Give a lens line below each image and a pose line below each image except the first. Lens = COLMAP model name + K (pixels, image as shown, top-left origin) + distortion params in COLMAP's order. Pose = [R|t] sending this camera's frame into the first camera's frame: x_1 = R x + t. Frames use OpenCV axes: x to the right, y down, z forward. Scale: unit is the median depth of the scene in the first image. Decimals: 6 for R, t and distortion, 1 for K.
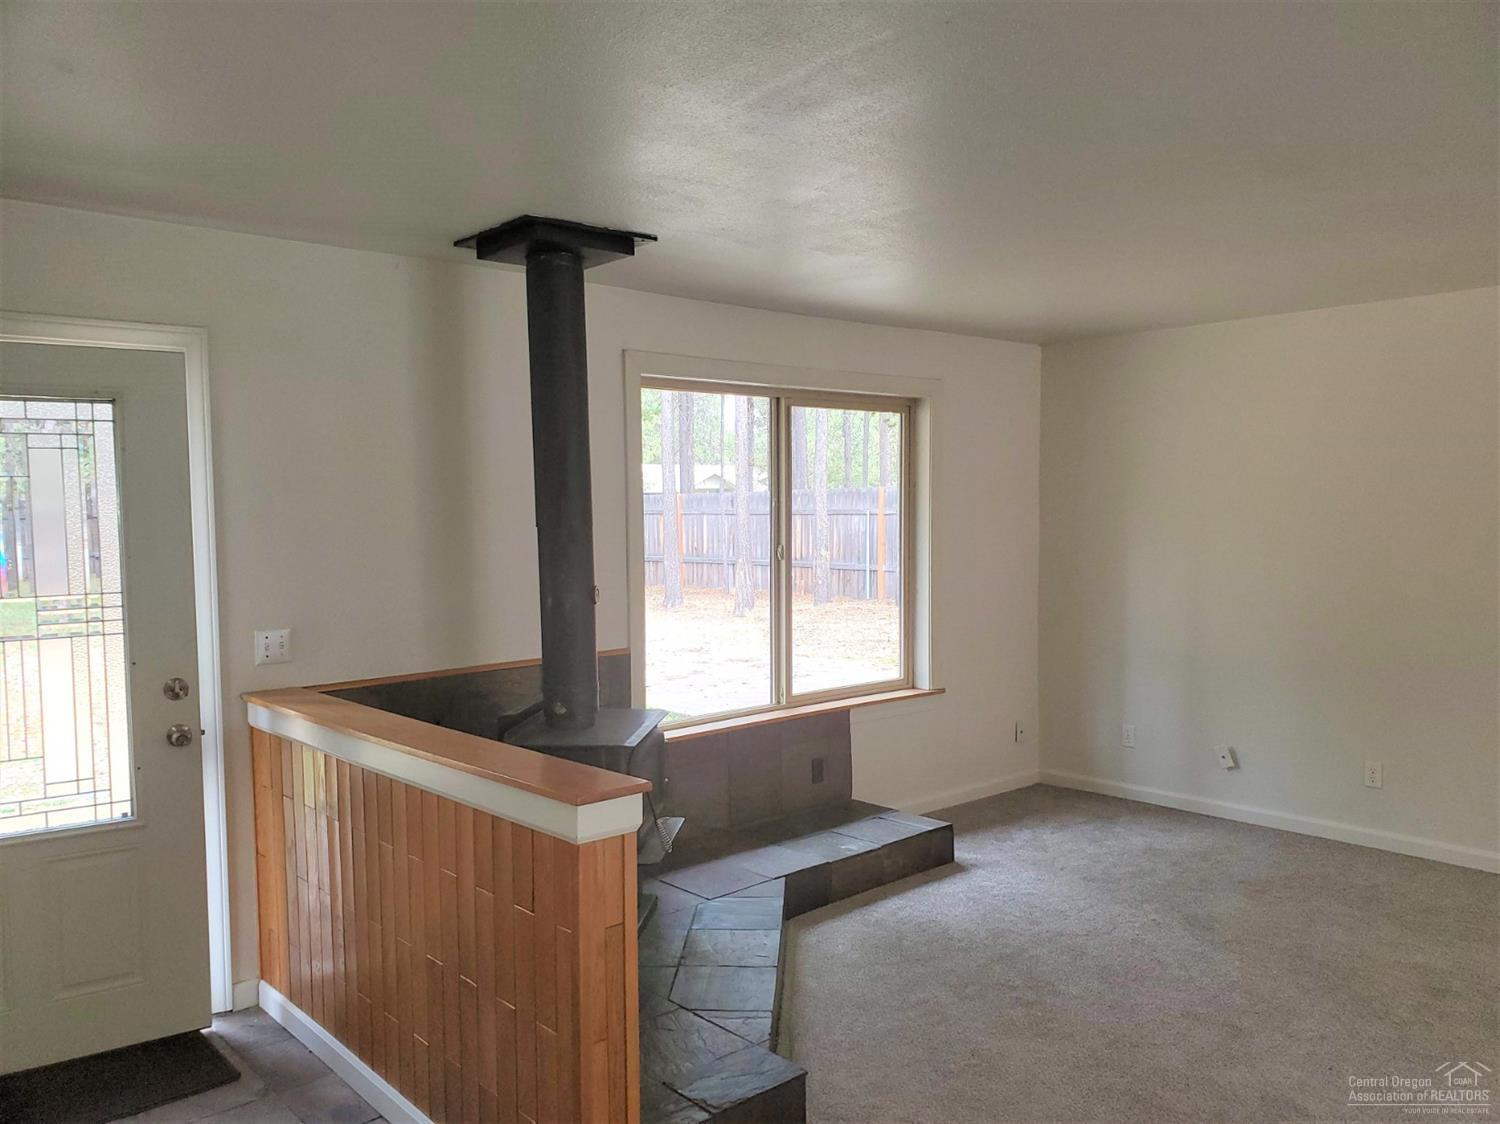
lens RADIAL K [[1168.4, 0, 743.1], [0, 1168.4, 561.6], [0, 0, 1]] dist [0.035384, -0.020579]
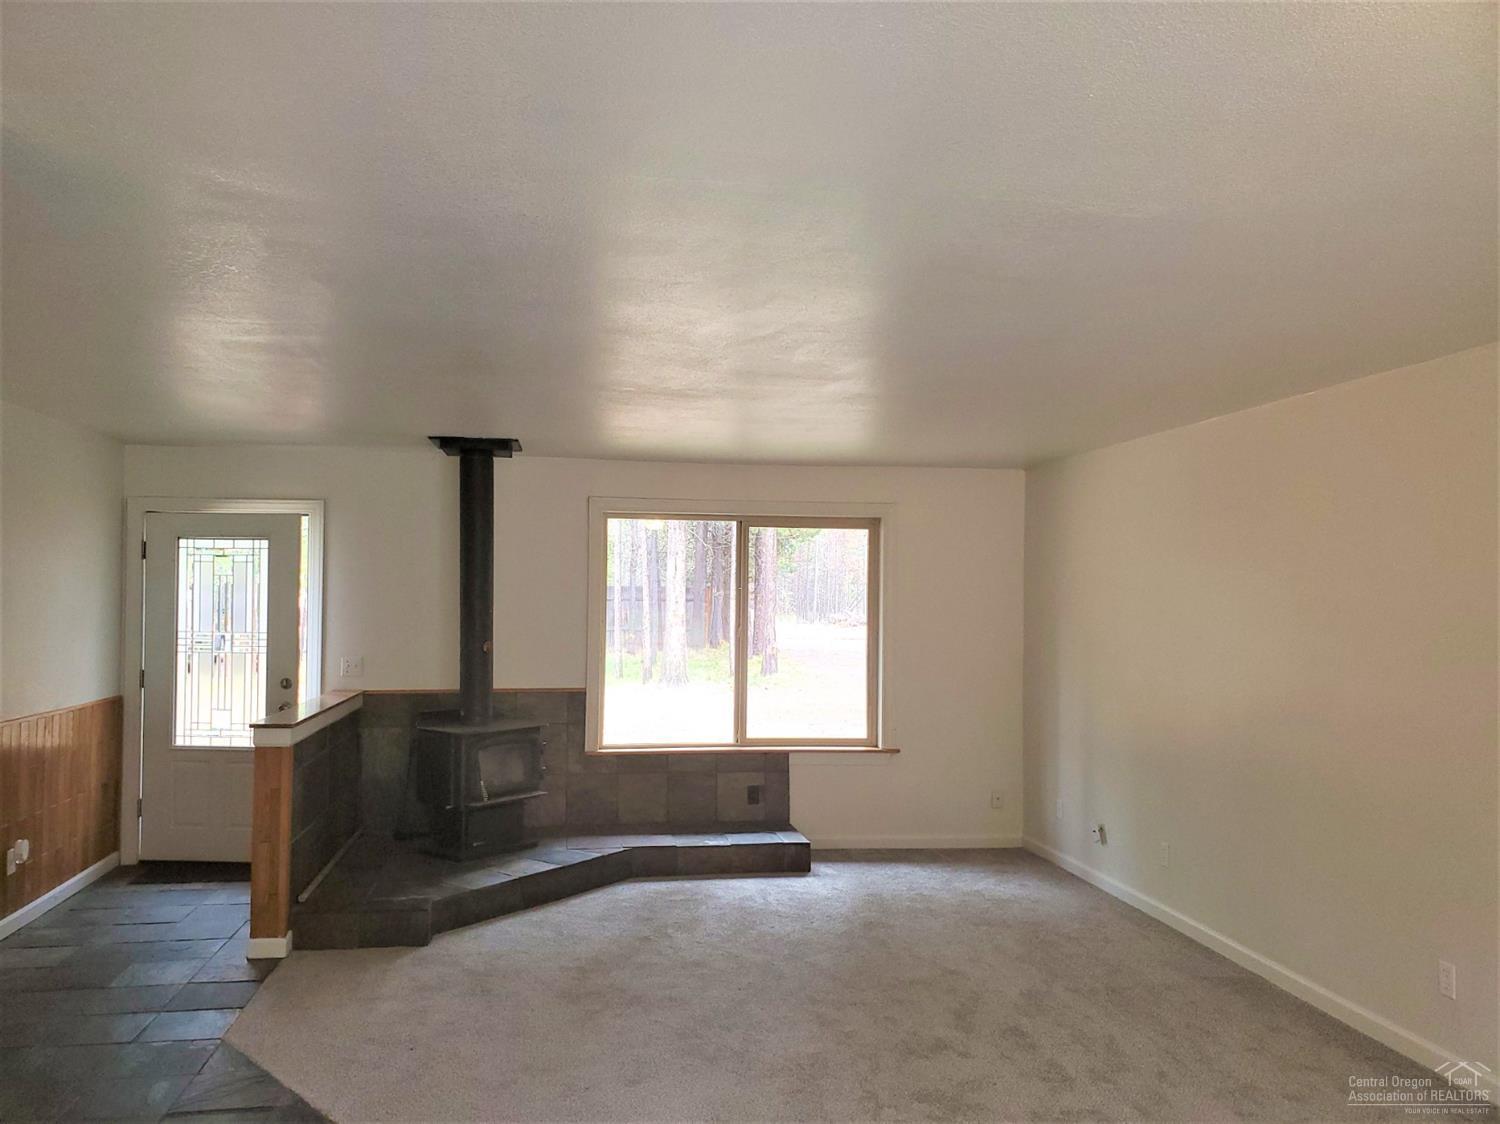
lens RADIAL K [[1168.4, 0, 749.1], [0, 1168.4, 564.7], [0, 0, 1]] dist [0.035384, -0.020579]
pose [[0.831951, 0.004581, -0.554831, 0.807166], [-0.047466, 0.996888, -0.062943, -0.001516], [0.552816, 0.078700, 0.829579, -0.142905]]
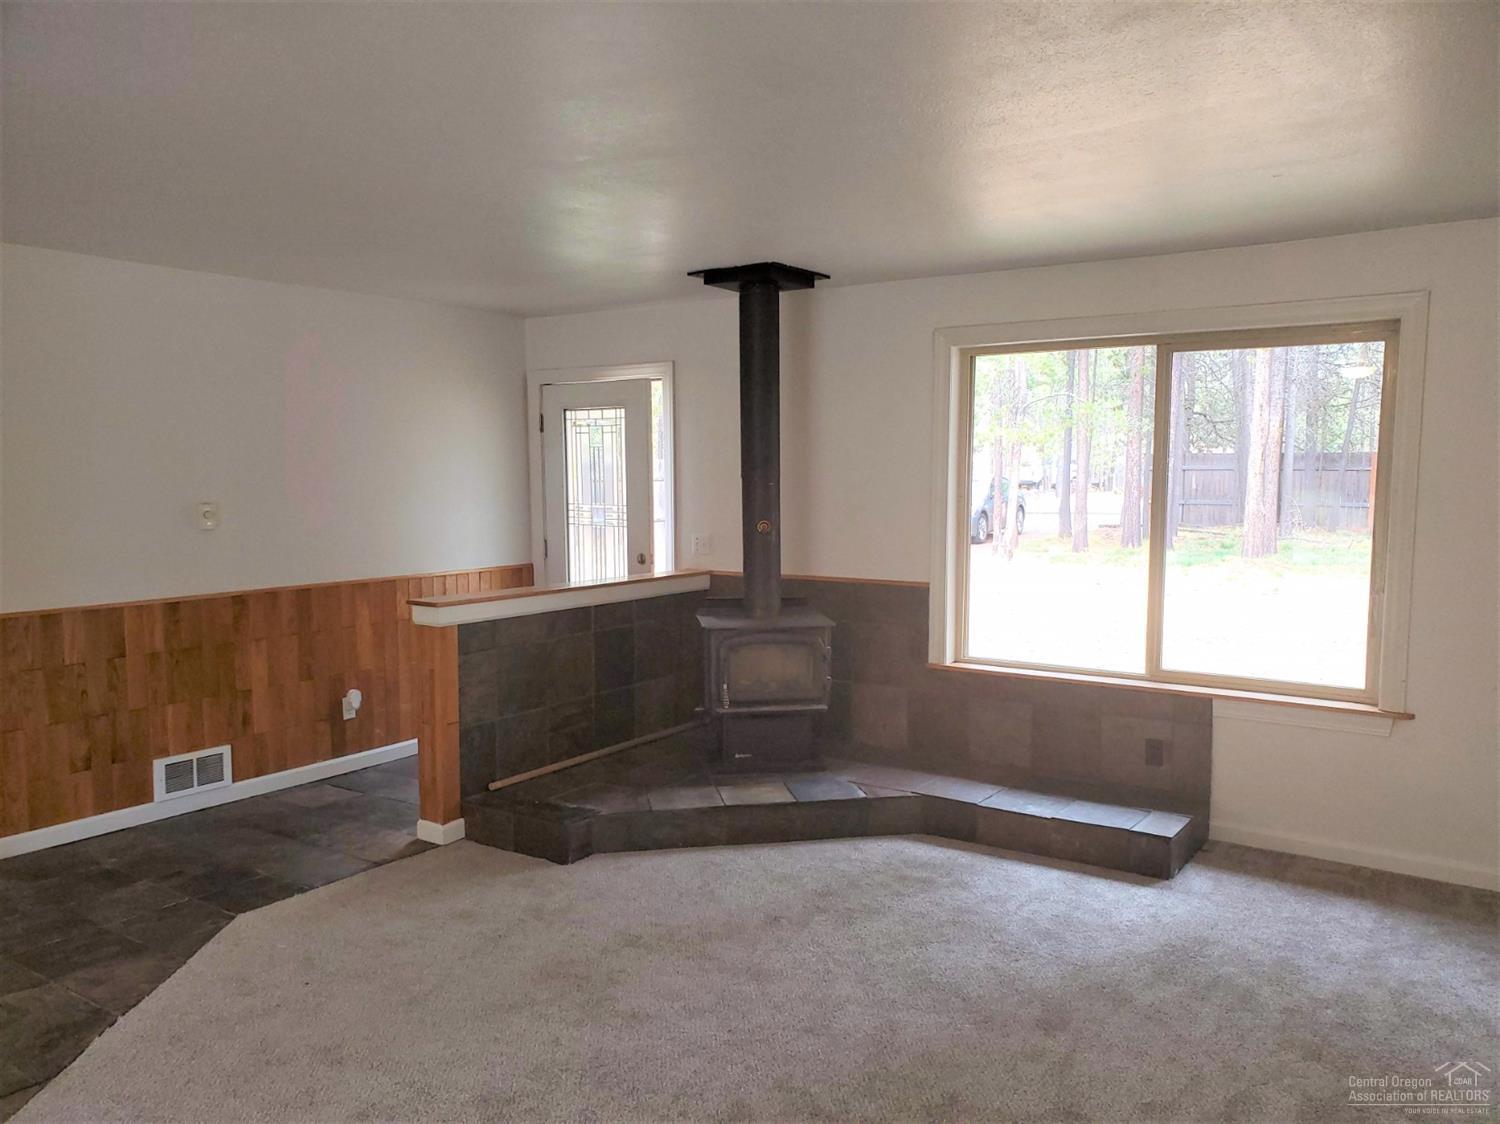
lens RADIAL K [[1168.4, 0, 729.8], [0, 1168.4, 582.1], [0, 0, 1]] dist [0.035384, -0.020579]
pose [[0.220735, 0.102404, -0.969943, 0.873032], [-0.050191, 0.994348, 0.093559, -0.023753], [0.974042, 0.028031, 0.224627, 0.463938]]
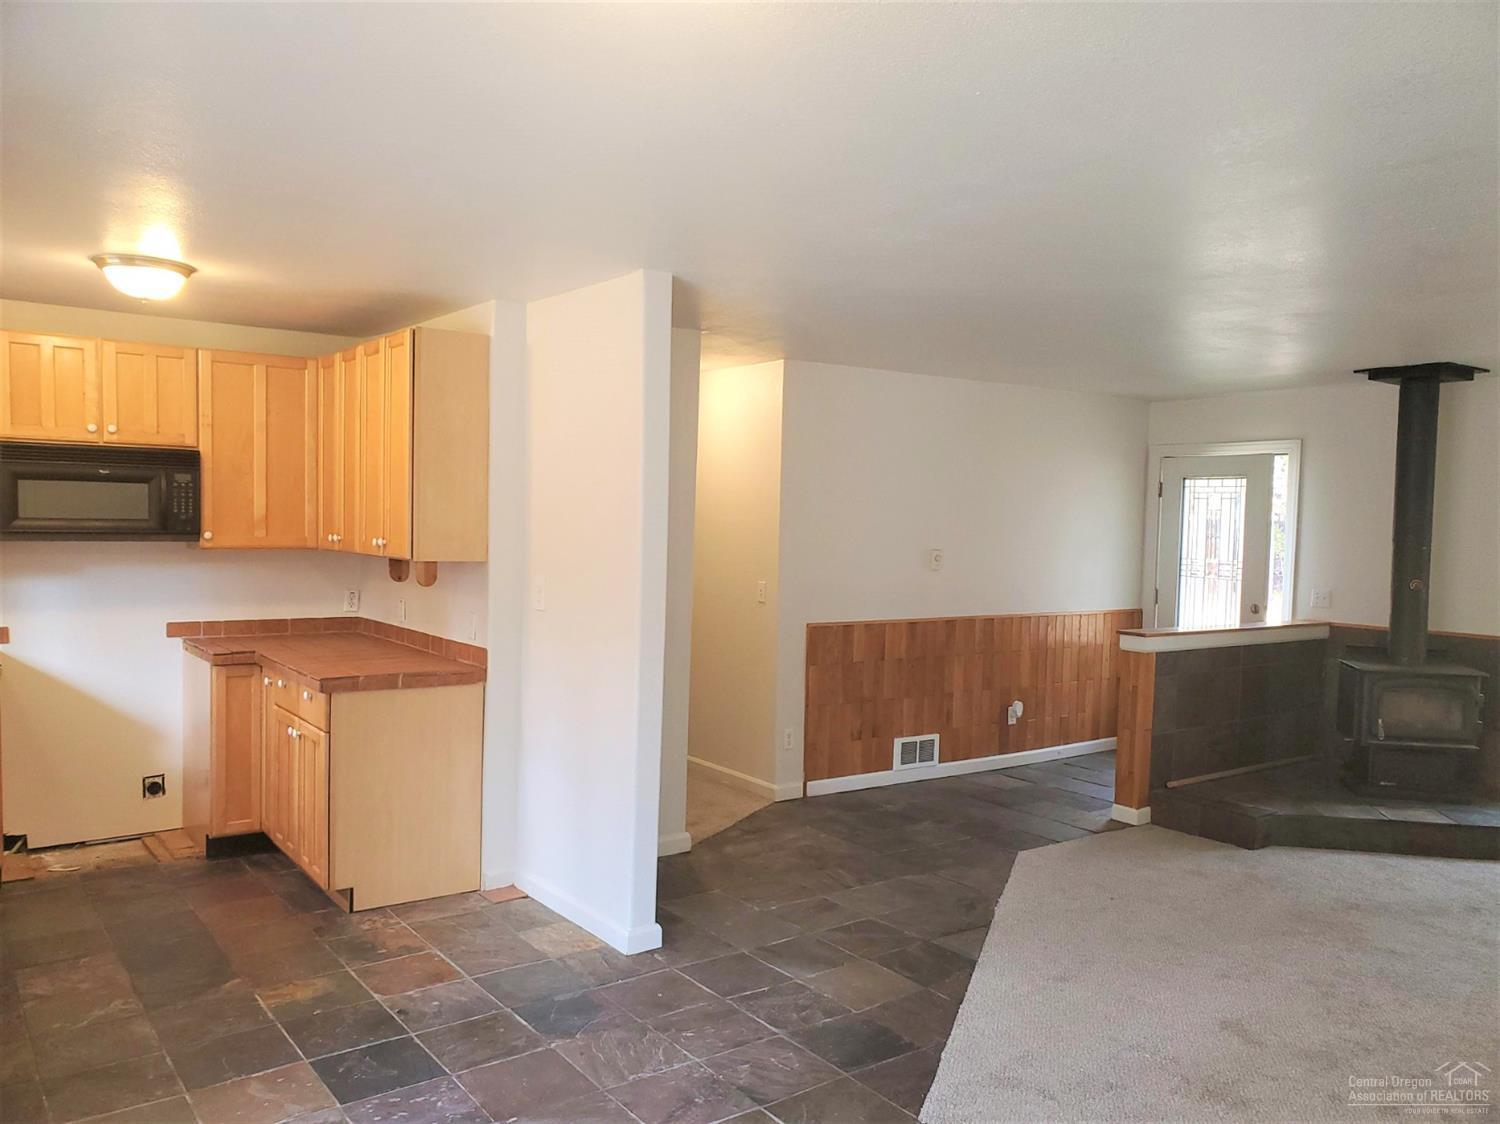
lens RADIAL K [[1168.4, 0, 751.1], [0, 1168.4, 584.1], [0, 0, 1]] dist [0.035384, -0.020579]
pose [[-0.097477, 0.065811, -0.993059, 1.123740], [-0.078448, 0.994199, 0.073587, -0.015404], [0.992141, 0.085077, -0.091749, 0.173190]]
